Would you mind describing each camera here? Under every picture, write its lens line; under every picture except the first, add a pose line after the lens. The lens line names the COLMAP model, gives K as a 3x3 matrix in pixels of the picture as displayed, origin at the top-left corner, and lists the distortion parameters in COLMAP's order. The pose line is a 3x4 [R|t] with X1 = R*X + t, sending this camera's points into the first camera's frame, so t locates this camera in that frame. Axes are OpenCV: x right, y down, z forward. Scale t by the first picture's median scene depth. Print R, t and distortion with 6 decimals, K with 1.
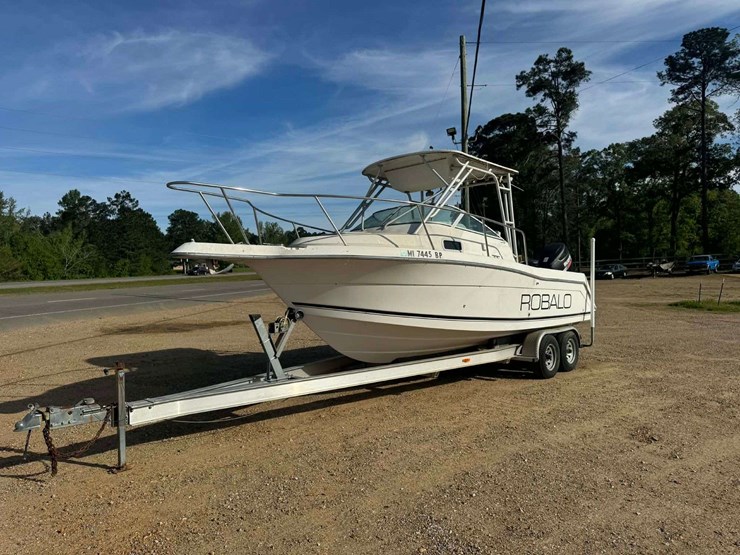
lens RADIAL K [[517.5, 0, 370.2], [0, 517.5, 282.8], [0, 0, 1]] dist [0.087587, -0.122549]
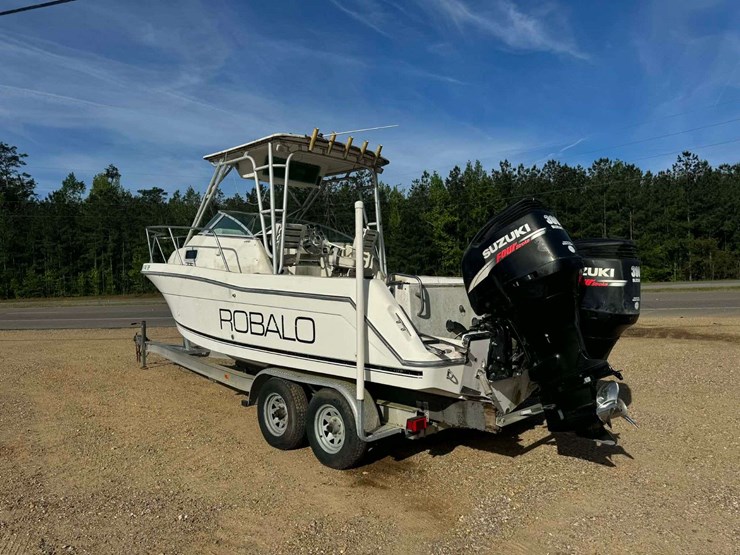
lens RADIAL K [[520.8, 0, 373.0], [0, 520.8, 280.8], [0, 0, 1]] dist [0.104901, -0.127143]
pose [[-0.034007, 0.010614, -0.999365, 0.995520], [0.007672, 0.999917, 0.010359, -0.023856], [0.999392, -0.007315, -0.034086, 1.169726]]
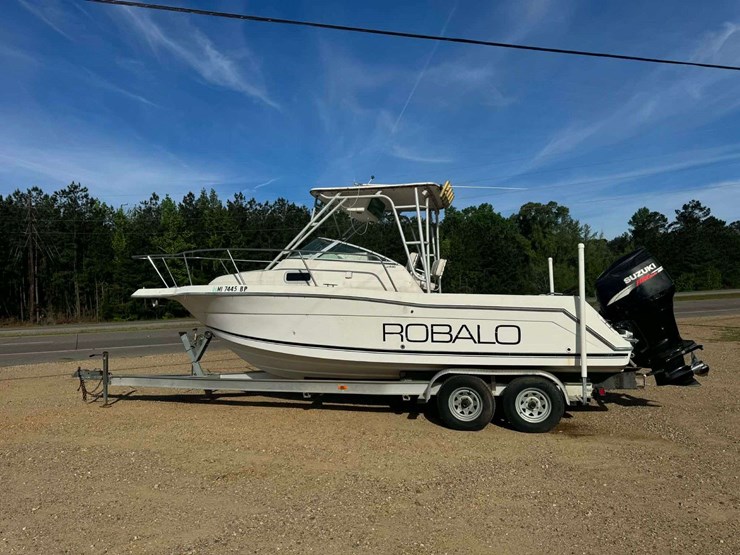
lens RADIAL K [[516.9, 0, 370.0], [0, 516.9, 277.5], [0, 0, 1]] dist [0.093023, -0.124719]
pose [[0.500056, -0.045569, -0.864794, 0.992269], [0.012477, 0.998890, -0.045420, -0.016196], [0.865903, 0.011922, 0.500069, 0.489624]]
